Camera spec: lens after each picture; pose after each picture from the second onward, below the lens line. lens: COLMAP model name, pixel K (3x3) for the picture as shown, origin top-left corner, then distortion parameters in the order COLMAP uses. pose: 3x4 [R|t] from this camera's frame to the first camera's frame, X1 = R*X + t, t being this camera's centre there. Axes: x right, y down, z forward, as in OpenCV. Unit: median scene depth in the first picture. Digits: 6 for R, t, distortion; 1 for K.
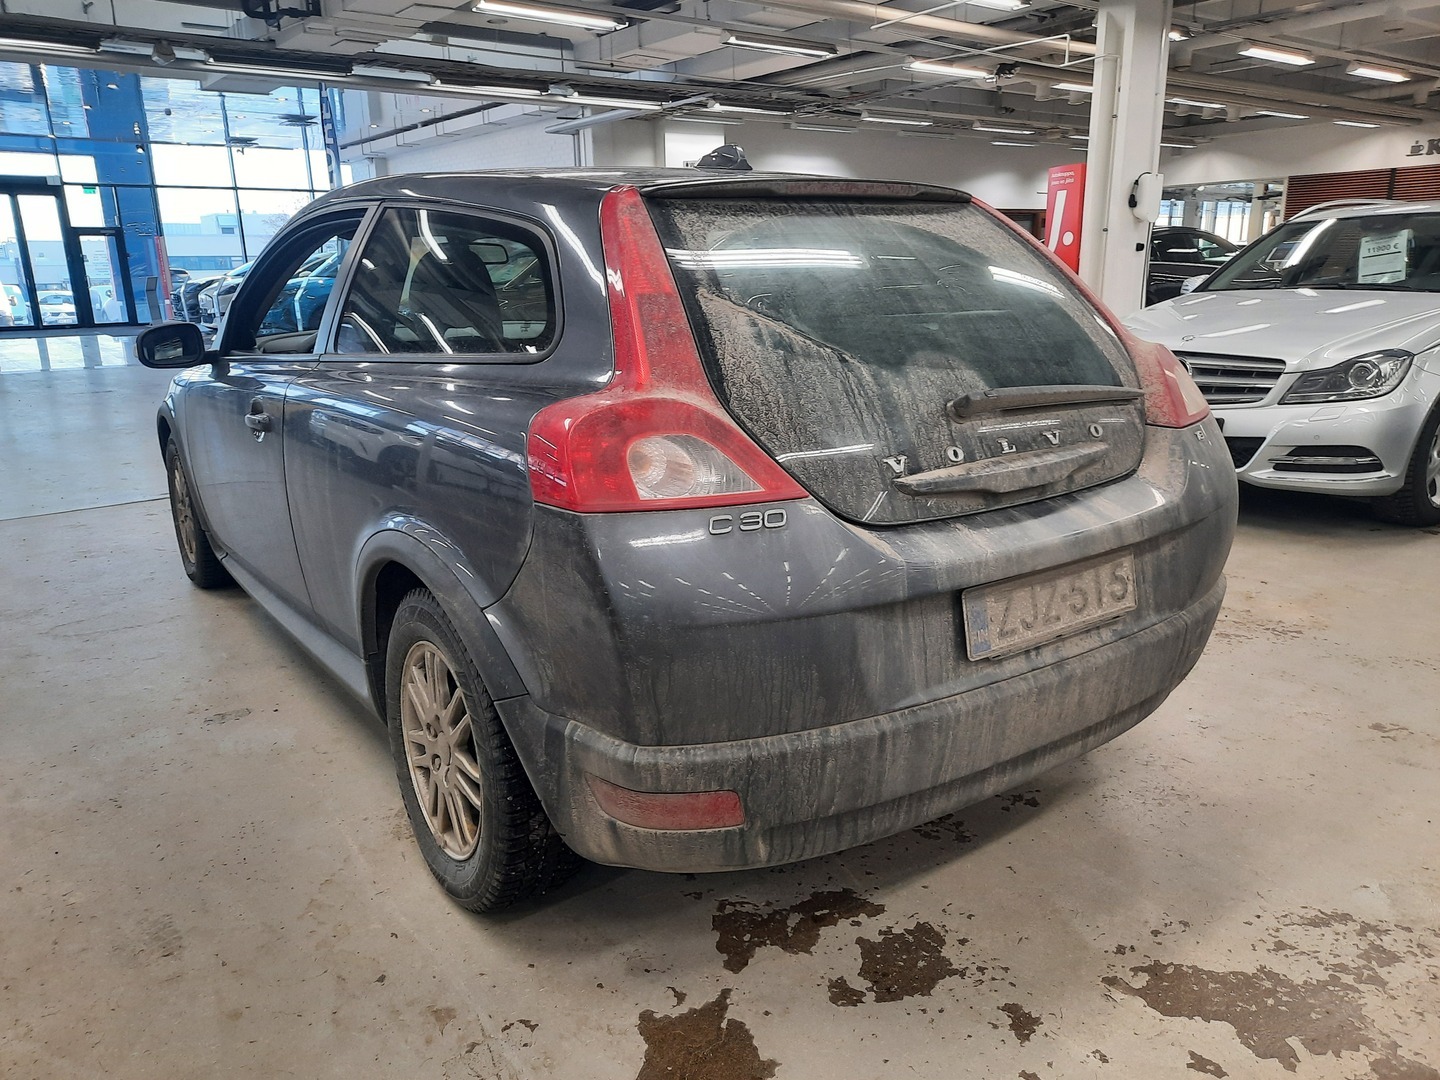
lens RADIAL K [[1051.8, 0, 727.2], [0, 1051.8, 542.7], [0, 0, 1]] dist [0.026739, -0.004363]
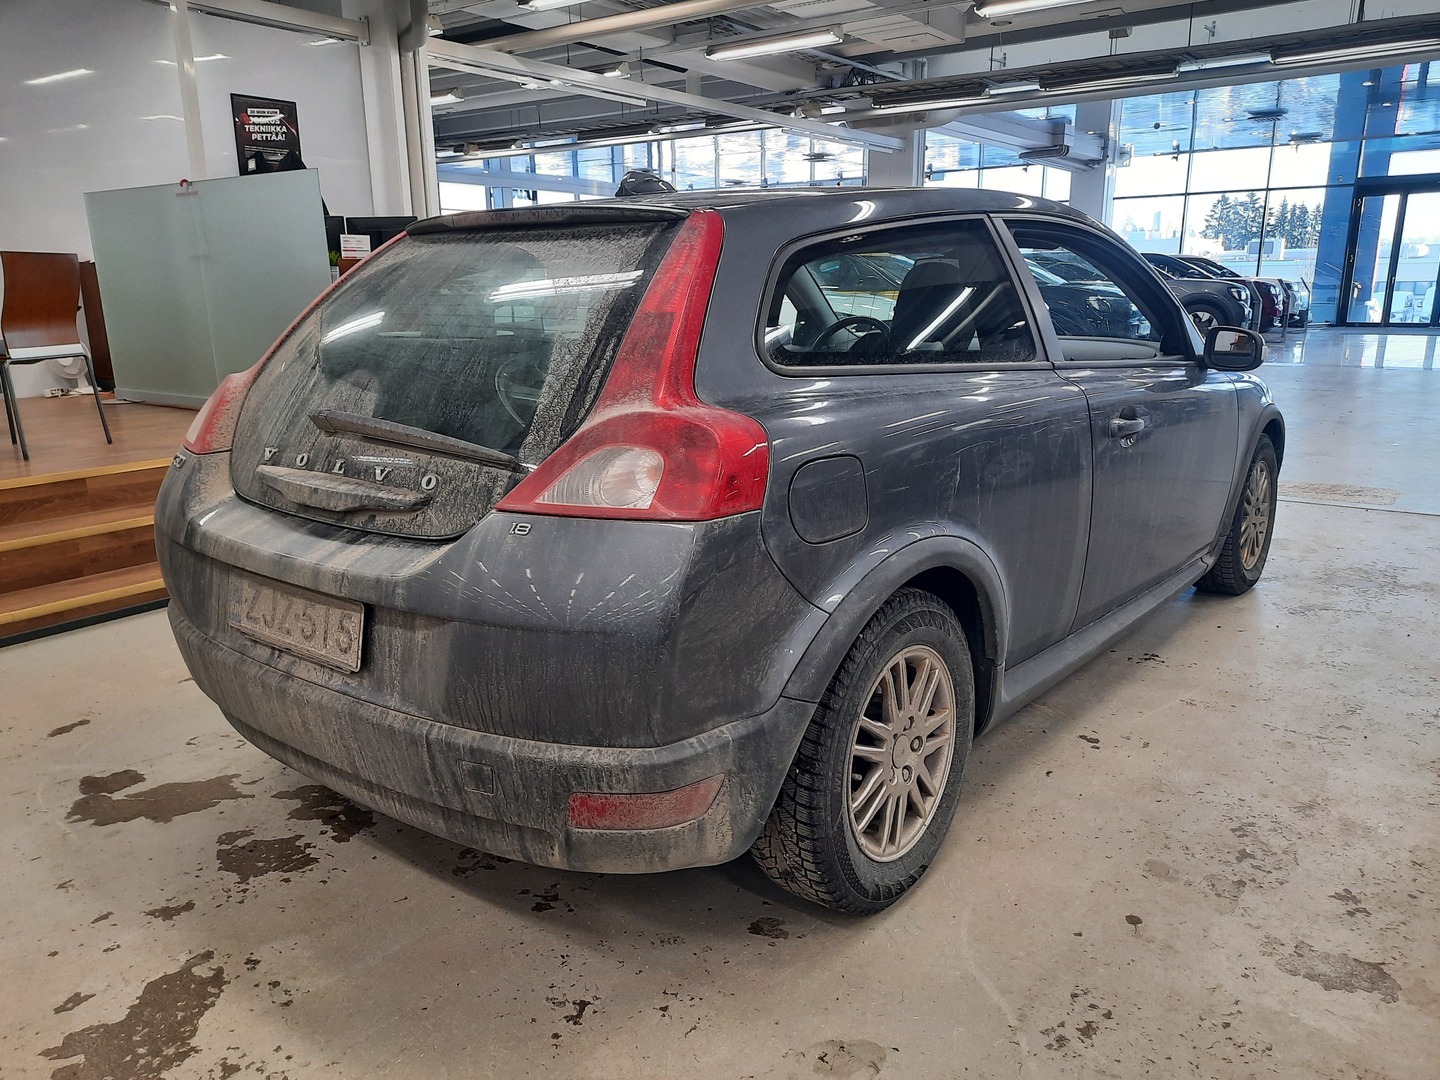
lens RADIAL K [[1051.8, 0, 728.7], [0, 1051.8, 543.5], [0, 0, 1]] dist [0.026739, -0.004363]
pose [[0.287003, 0.251558, -0.924310, 1.379457], [-0.245538, 0.951986, 0.182849, -0.309454], [0.925927, 0.174475, 0.334989, 1.032053]]
